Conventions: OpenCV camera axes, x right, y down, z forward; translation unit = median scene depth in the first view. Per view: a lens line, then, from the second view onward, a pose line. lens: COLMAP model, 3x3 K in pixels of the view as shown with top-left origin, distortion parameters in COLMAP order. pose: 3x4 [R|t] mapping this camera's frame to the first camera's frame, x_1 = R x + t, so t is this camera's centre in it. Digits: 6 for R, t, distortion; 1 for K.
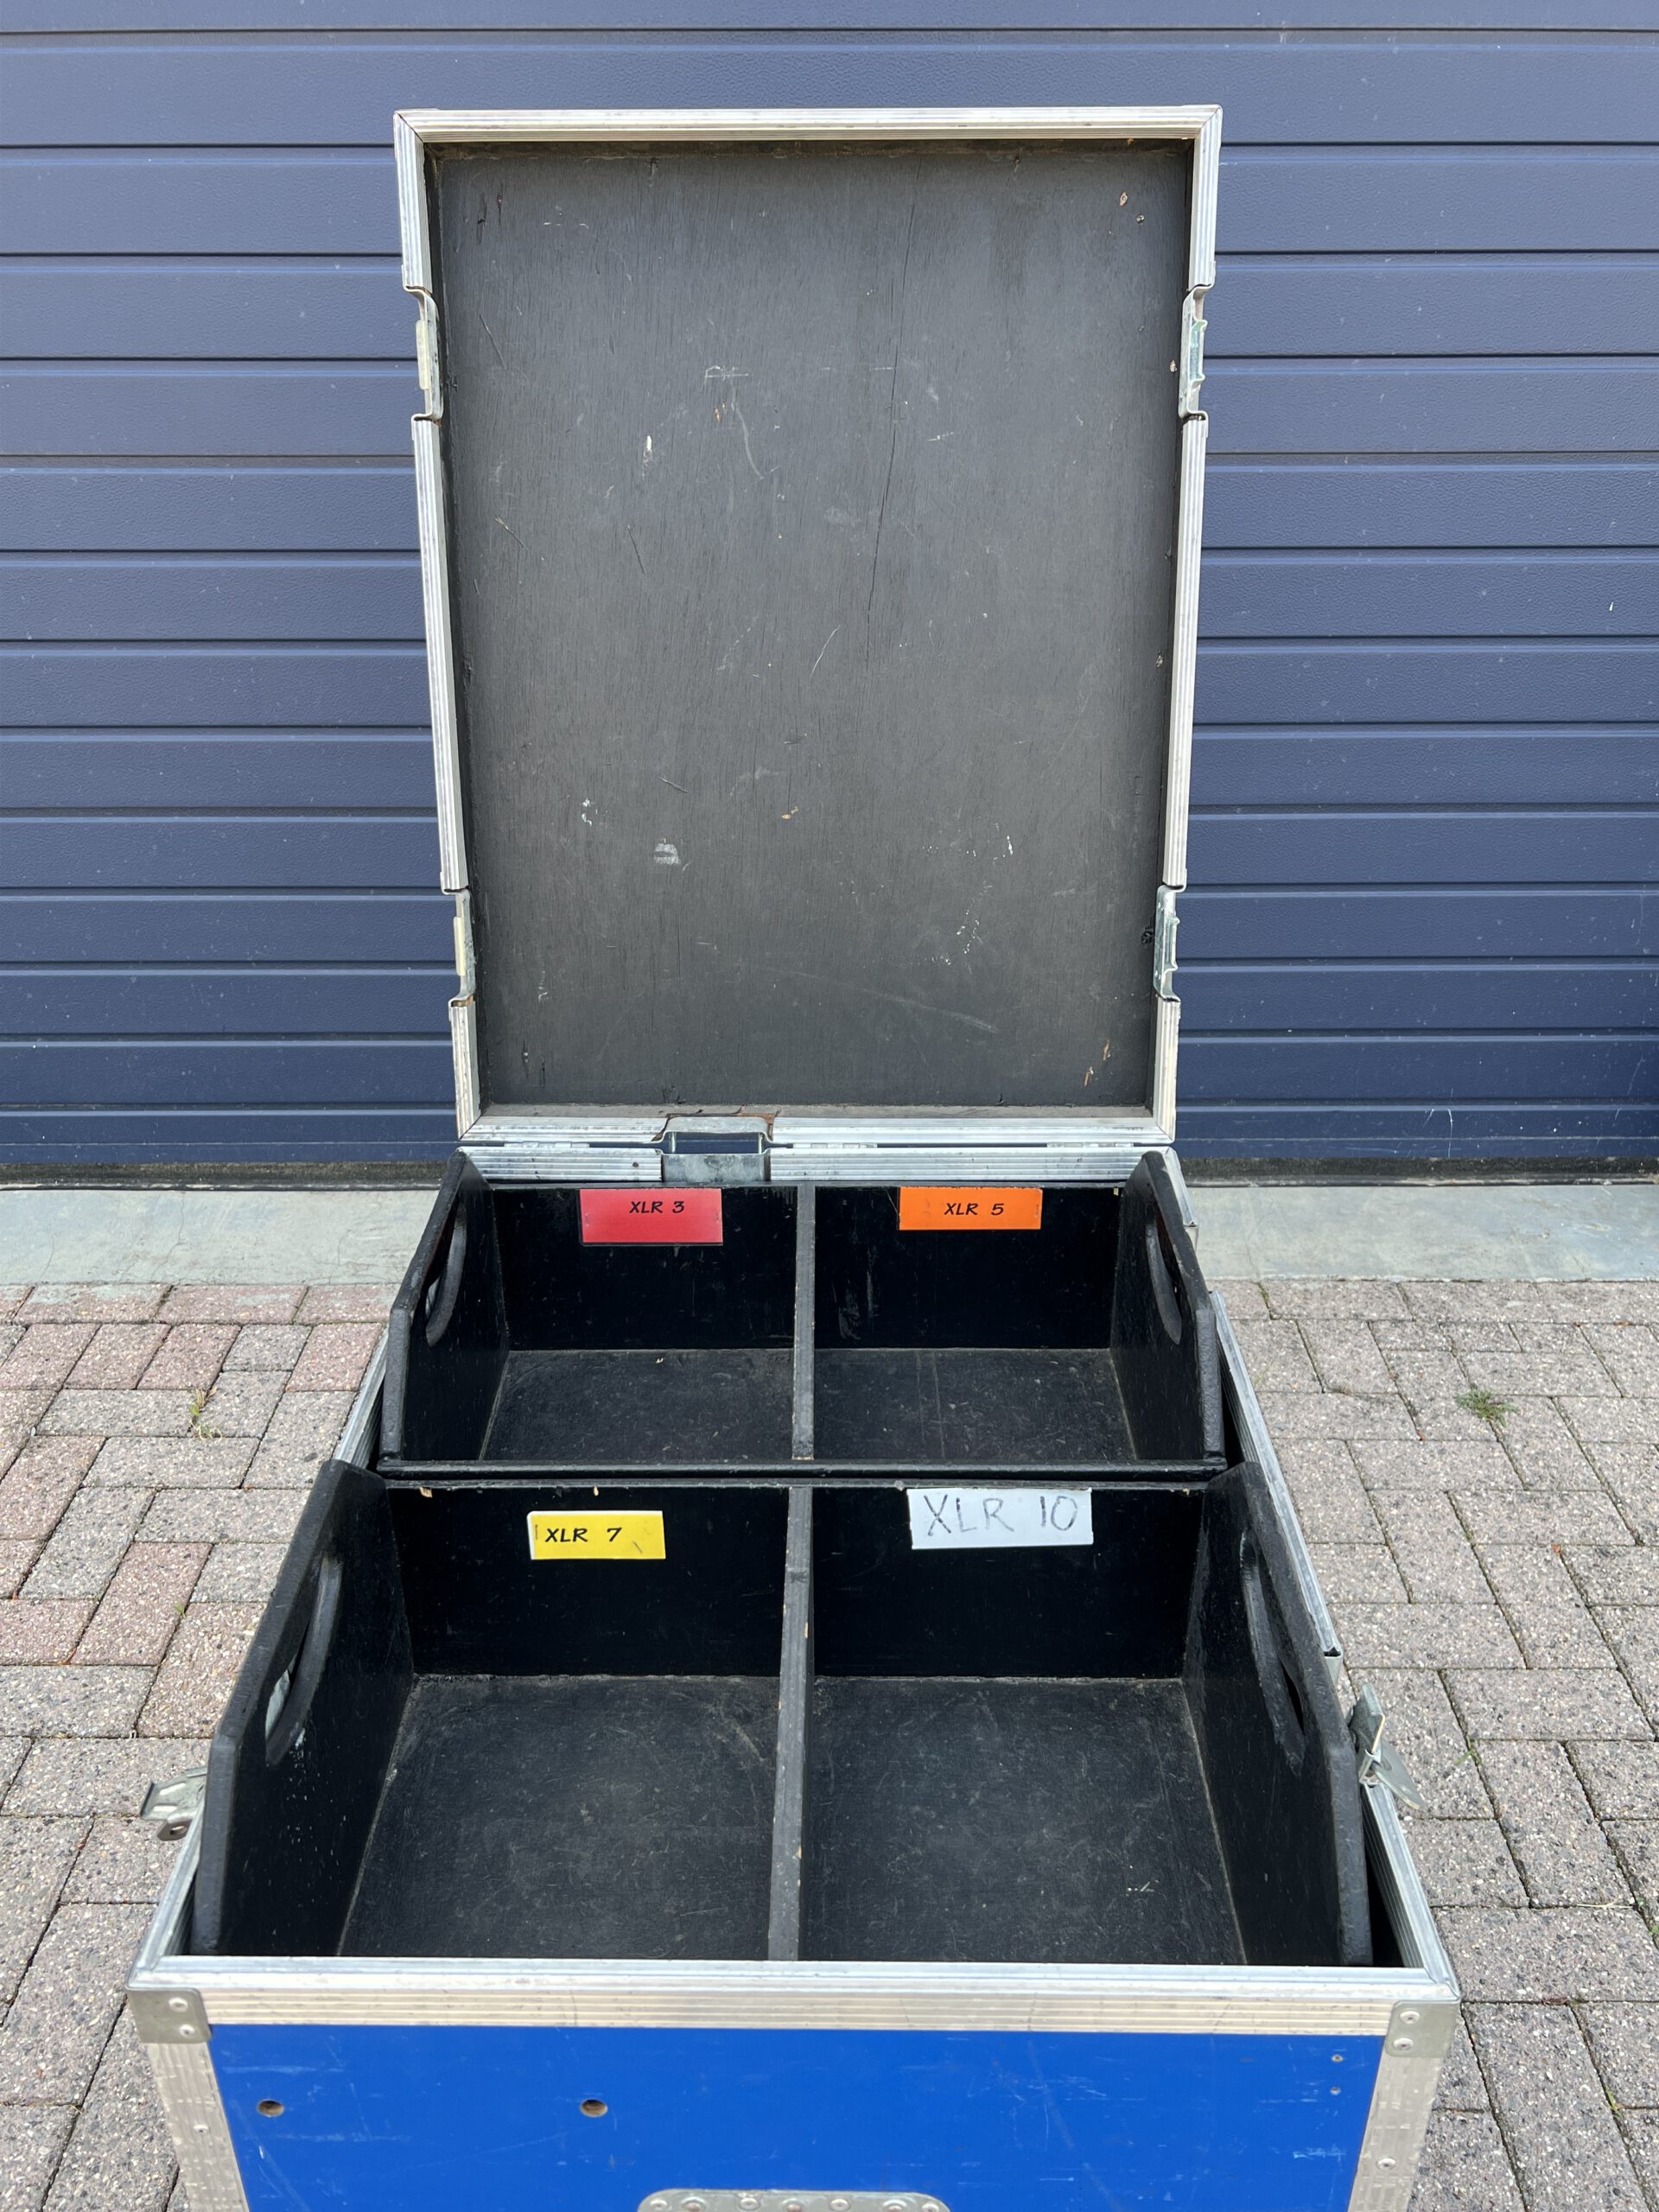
lens RADIAL K [[1824.3, 0, 819.1], [0, 1824.3, 1094.9], [0, 0, 1]] dist [0.007115, -0.014164]
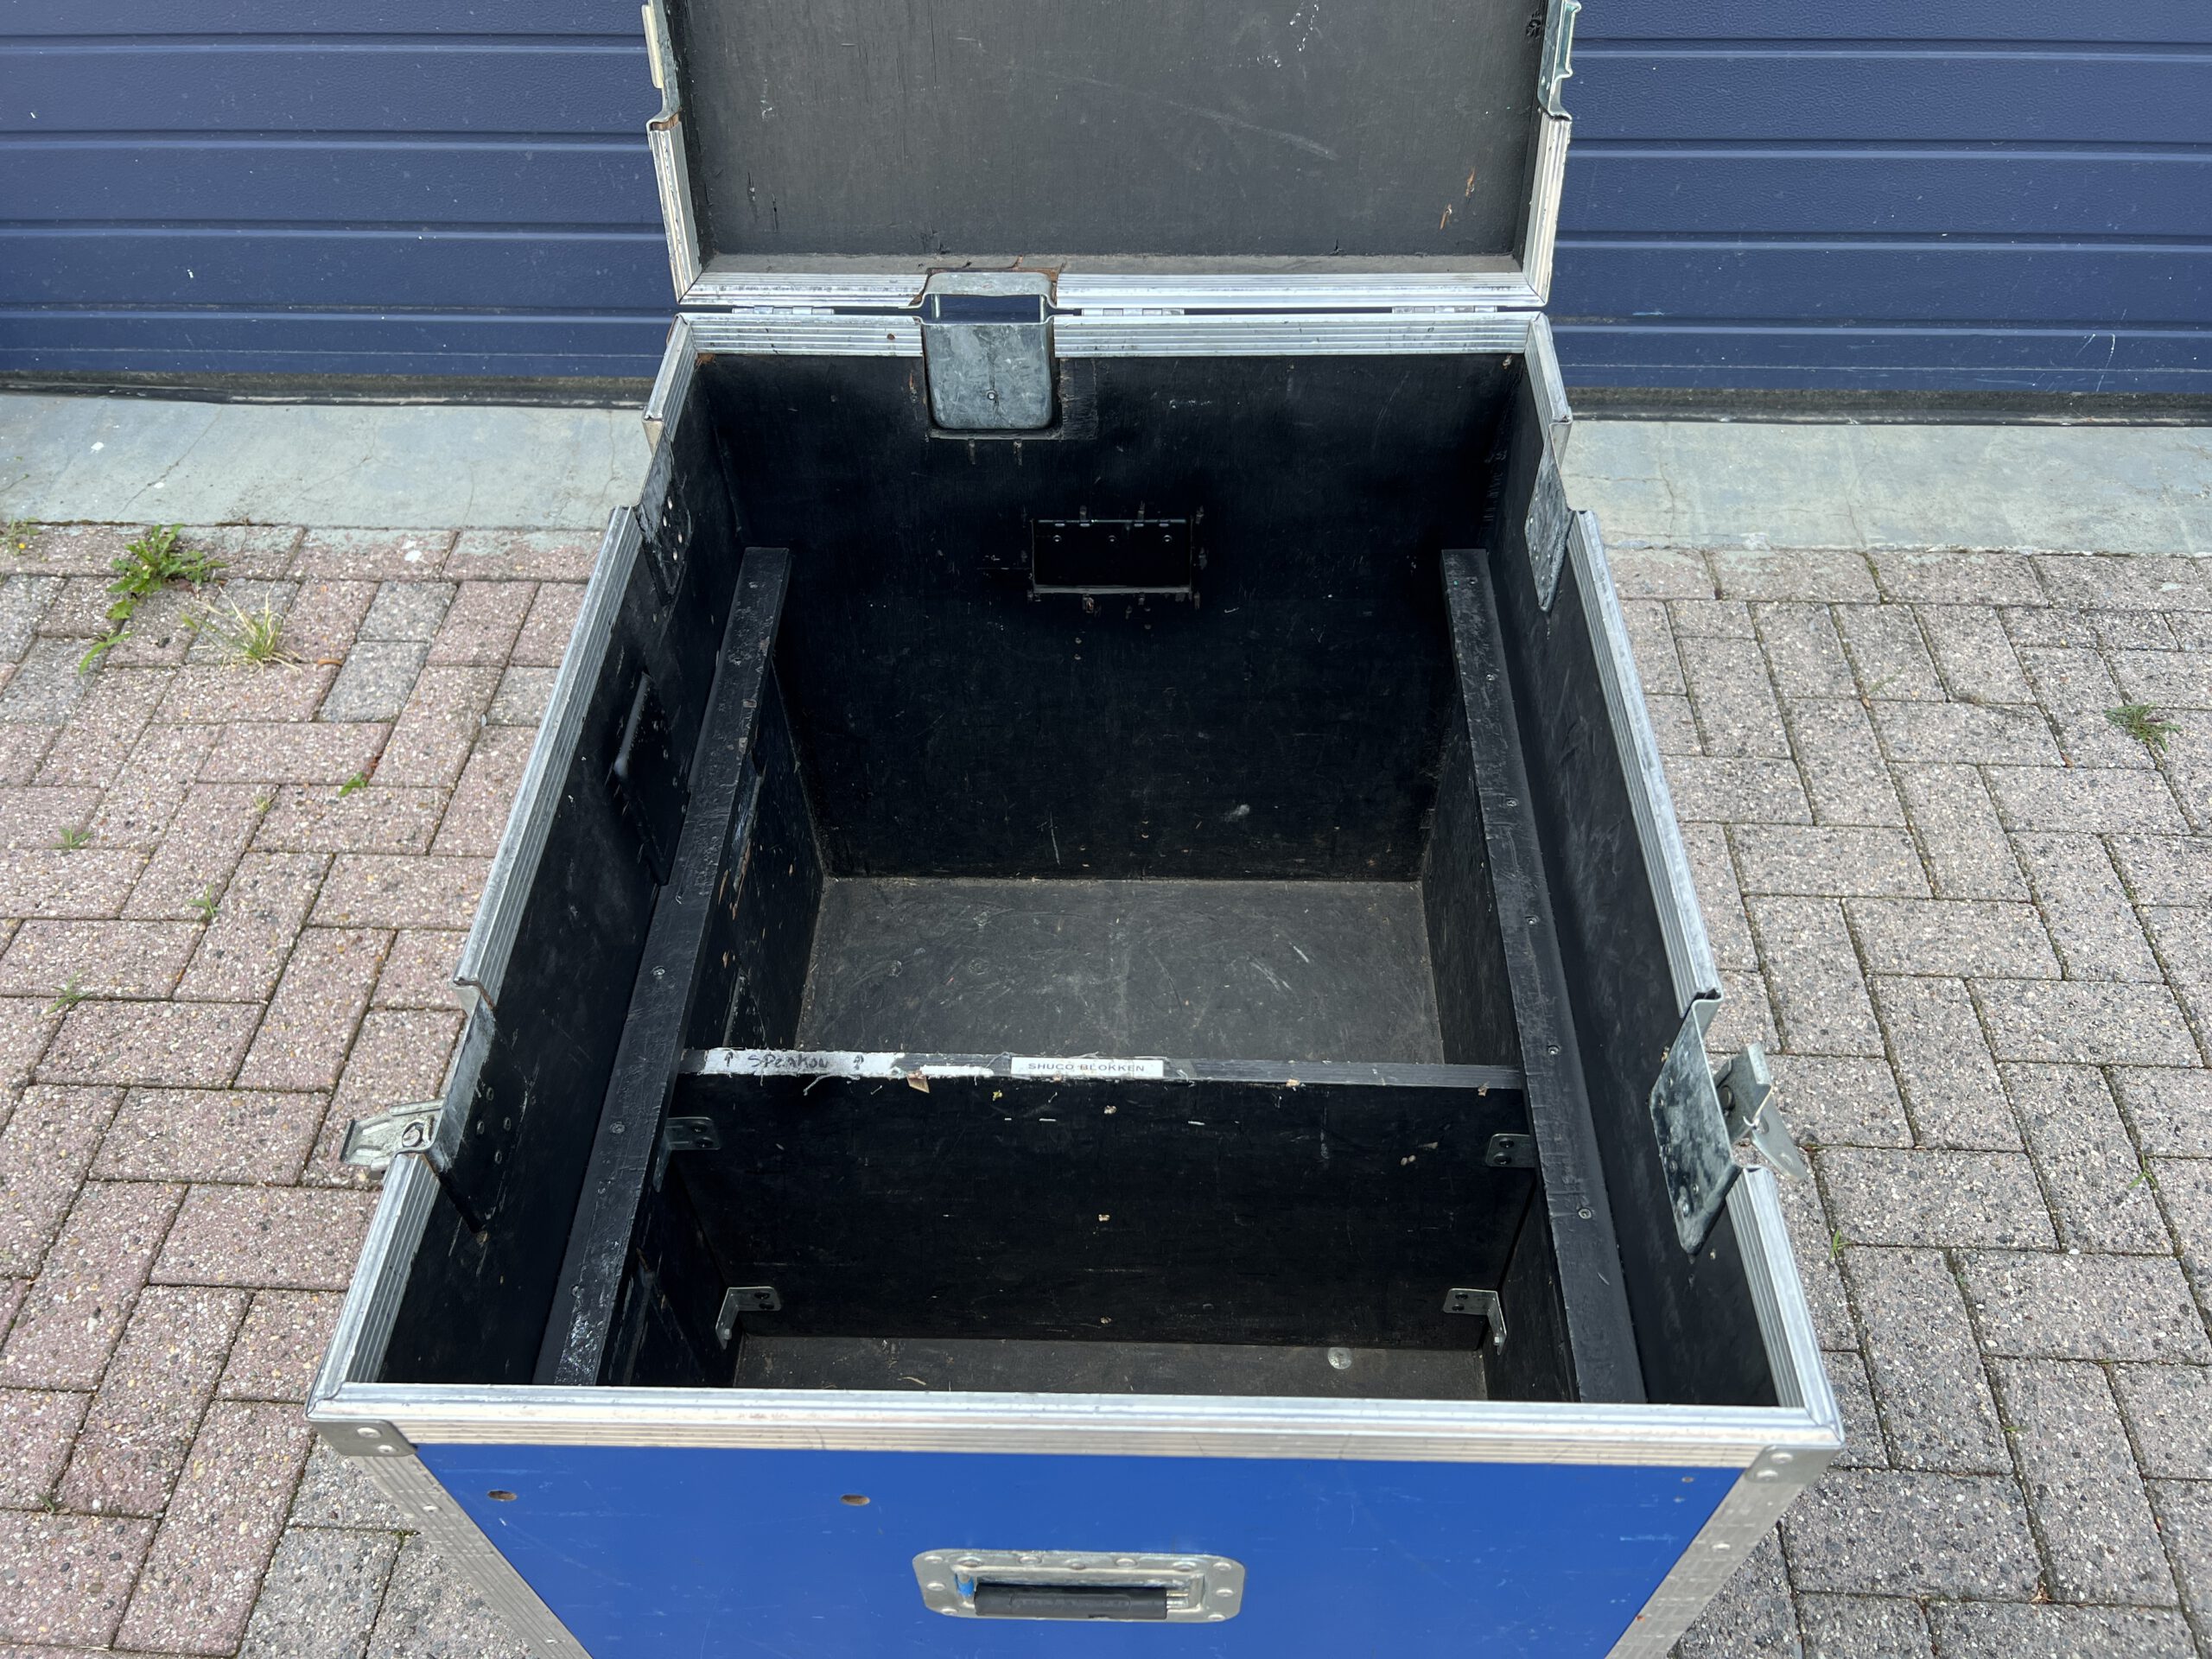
lens RADIAL K [[1691.8, 0, 1093.7], [0, 1691.8, 841.4], [0, 0, 1]] dist [0.015188, -0.025470]
pose [[0.999069, 0.024063, -0.035812, -0.101026], [-0.009134, 0.929185, 0.369502, -0.070298], [0.042167, -0.368831, 0.928540, 0.219339]]
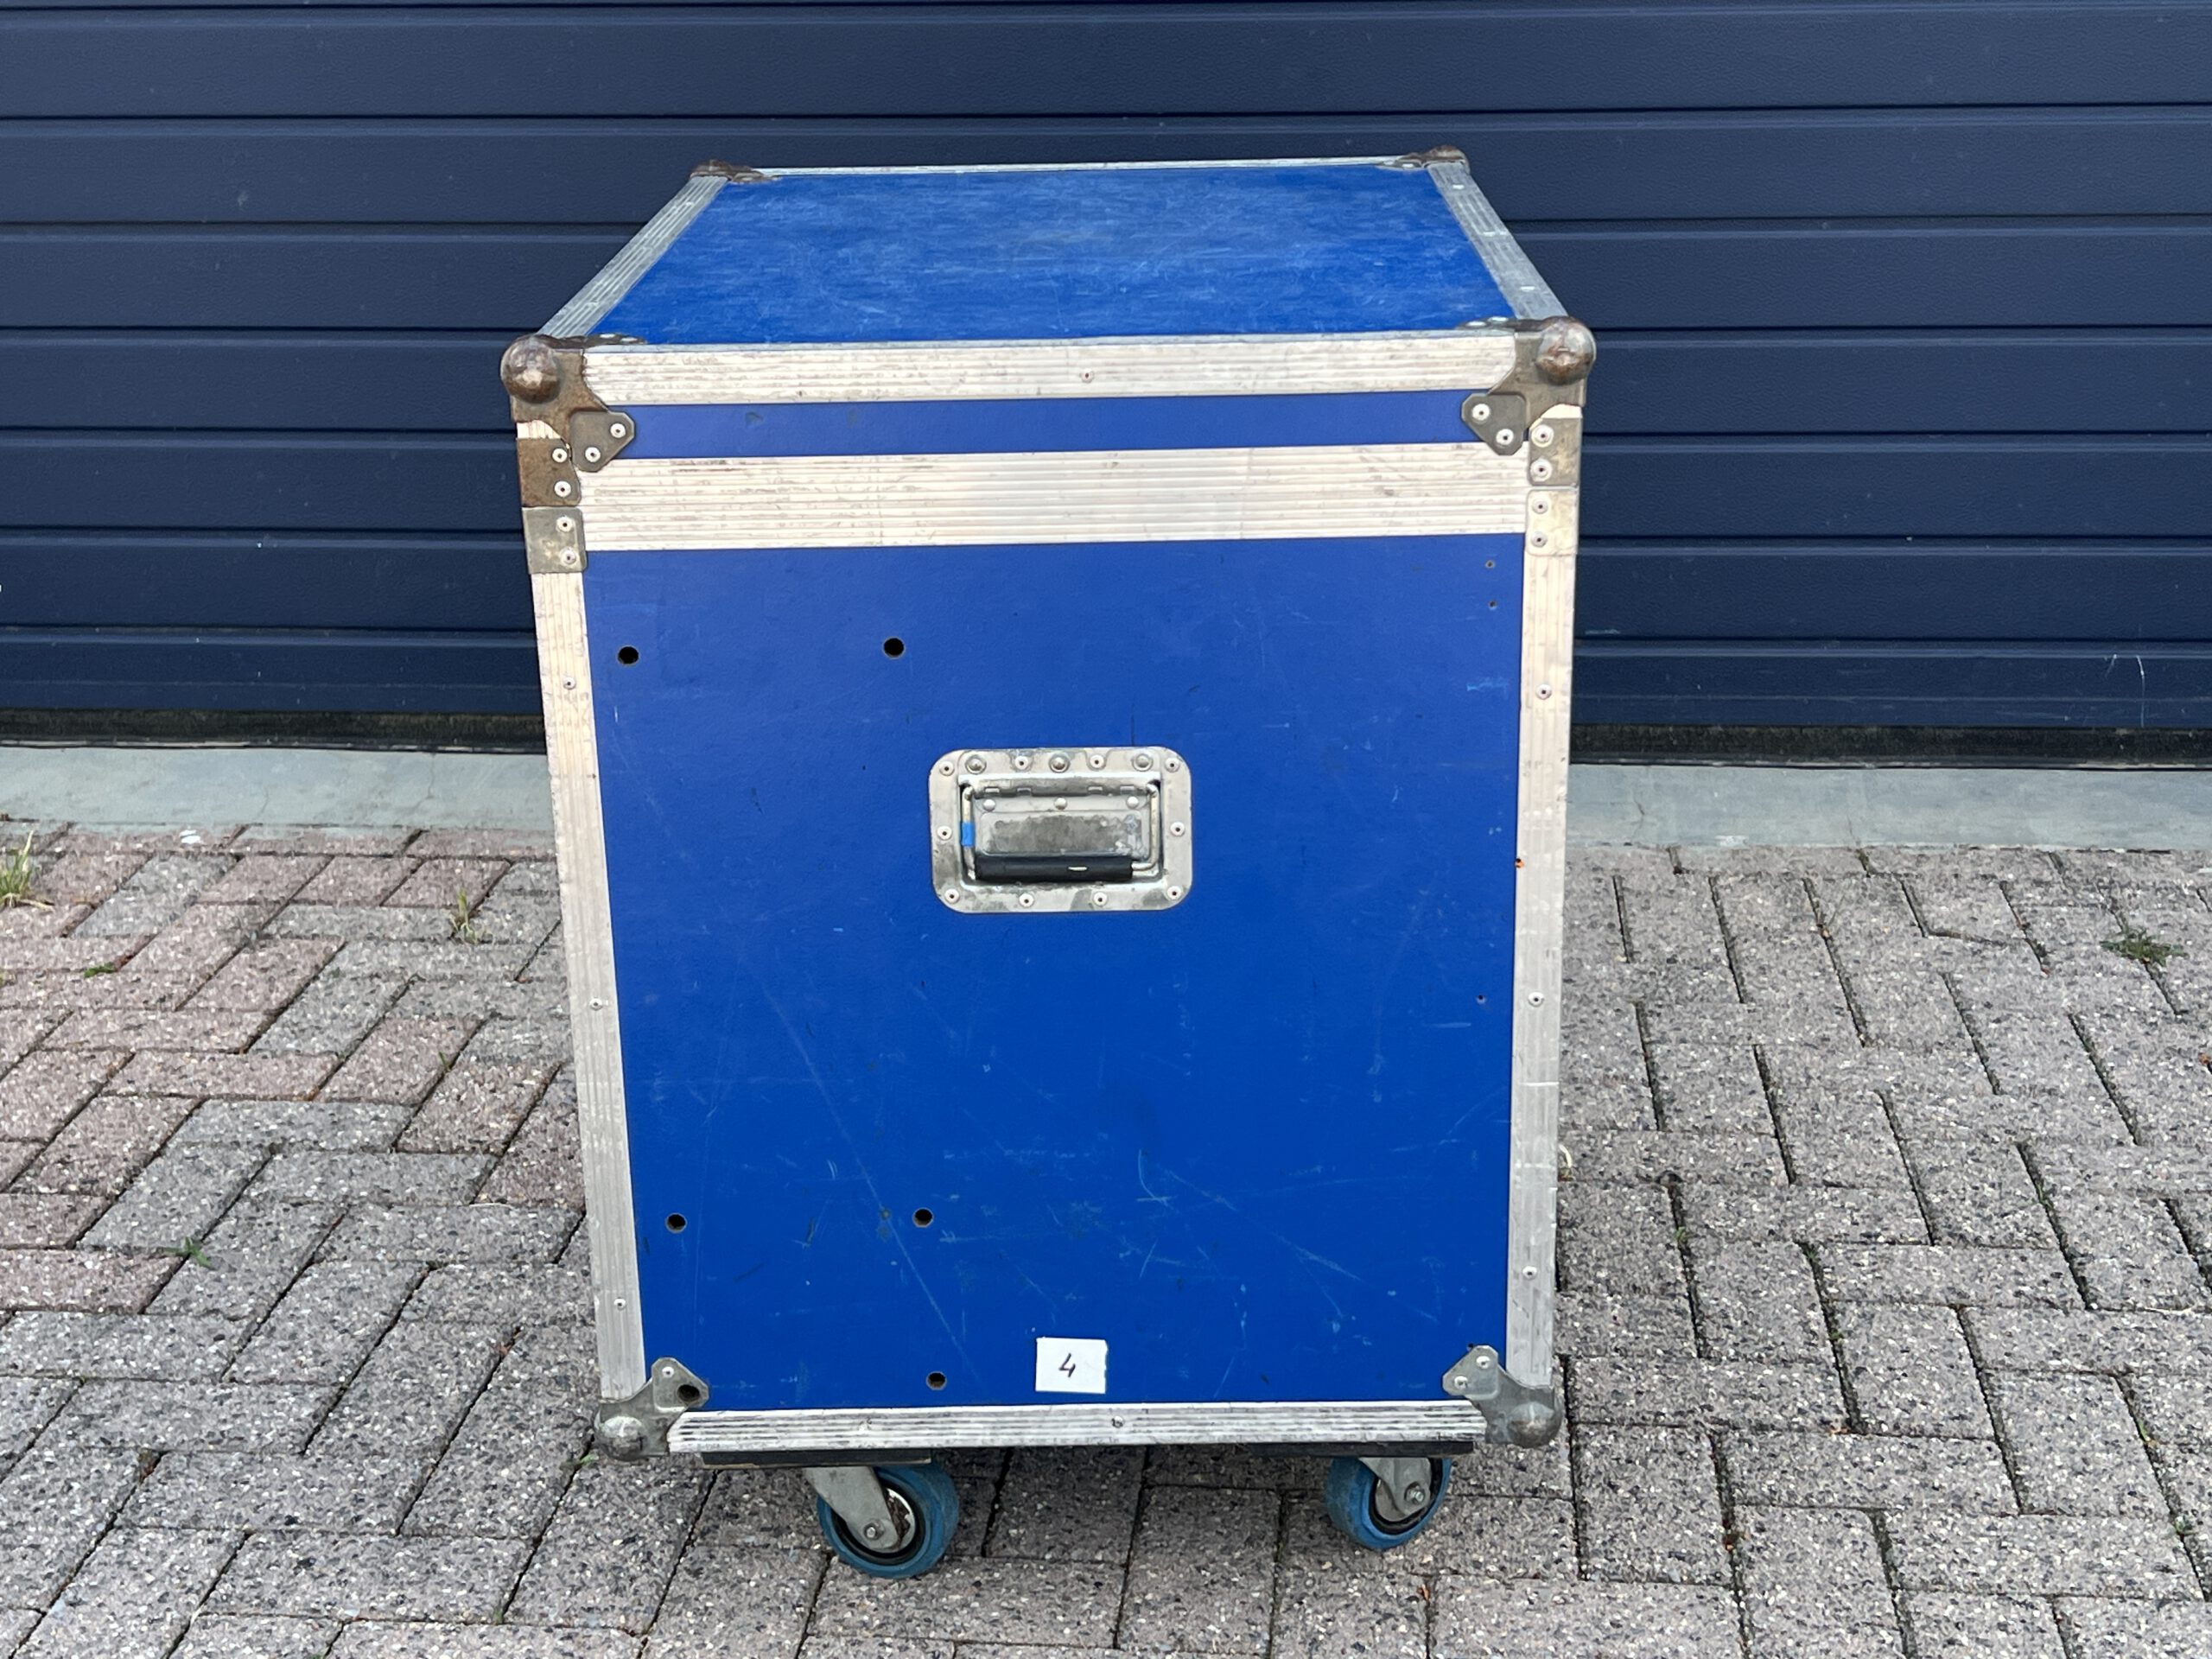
lens RADIAL K [[3187.6, 0, 1104.2], [0, 3187.6, 837.4], [0, 0, 1]] dist [0.028005, 0.000000]
pose [[0.996025, 0.016997, -0.087436, 0.056147], [-0.029733, 0.988763, -0.146503, 0.334892], [0.083963, 0.148520, 0.985338, -0.338607]]
